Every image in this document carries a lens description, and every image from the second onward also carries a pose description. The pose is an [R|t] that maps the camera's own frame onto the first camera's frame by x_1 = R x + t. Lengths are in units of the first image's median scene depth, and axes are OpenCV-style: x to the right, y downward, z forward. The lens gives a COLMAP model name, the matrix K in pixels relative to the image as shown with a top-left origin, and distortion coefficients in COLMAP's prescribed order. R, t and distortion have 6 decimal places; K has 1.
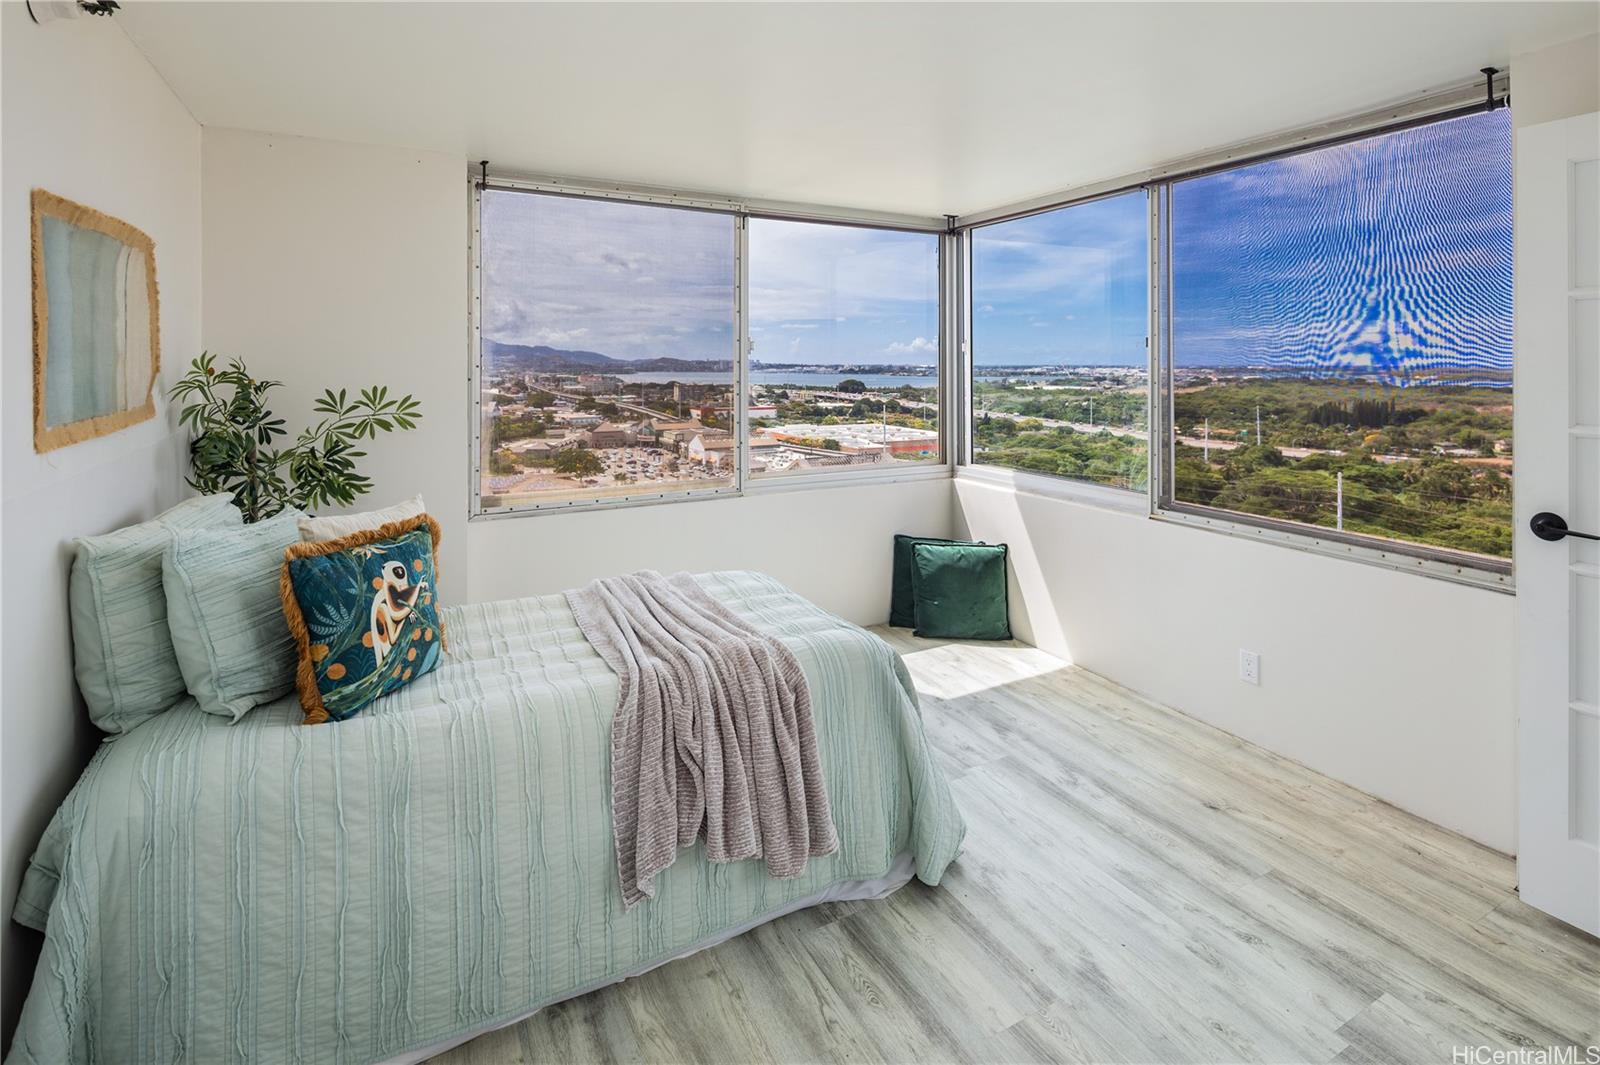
lens RADIAL K [[756.6, 0, 804.8], [0, 756.6, 541.9], [0, 0, 1]] dist [0.000120, 0.000343]
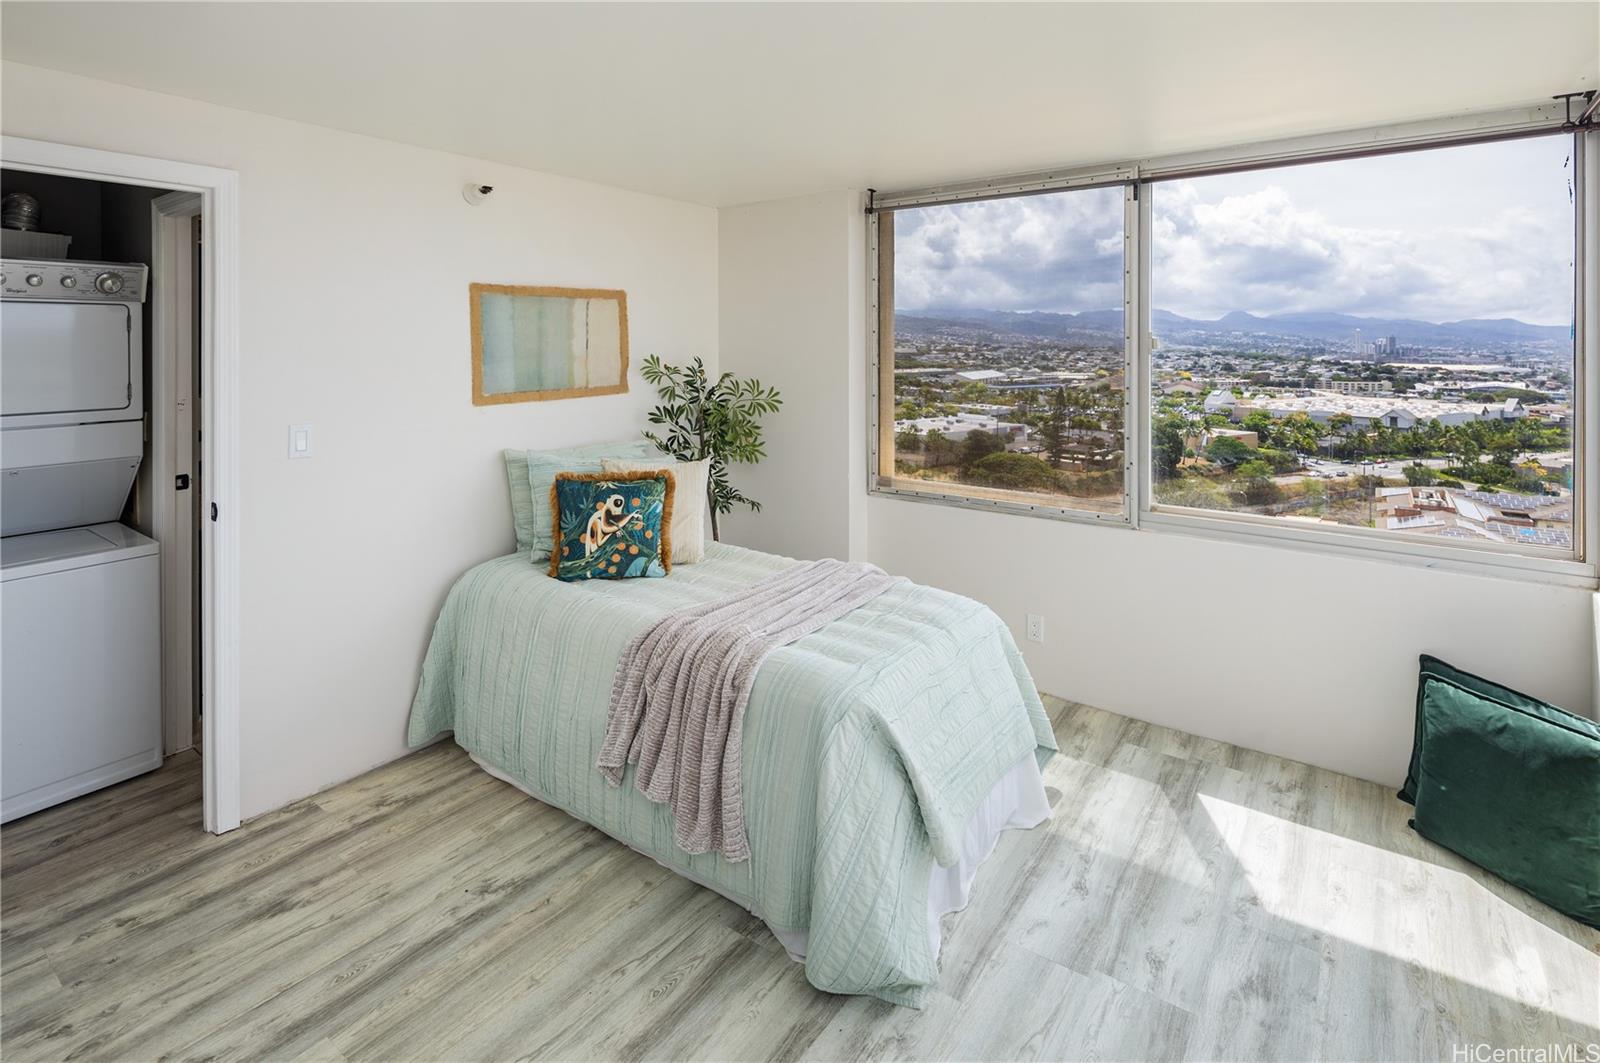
lens RADIAL K [[770.2, 0, 800.0], [0, 770.2, 531.5], [0, 0, 1]] dist [-0.000540, -0.000099]
pose [[0.424435, 0.212205, -0.880241, 0.966750], [-0.210931, 0.968576, 0.131794, -0.180598], [0.880547, 0.129732, 0.455858, 0.618237]]
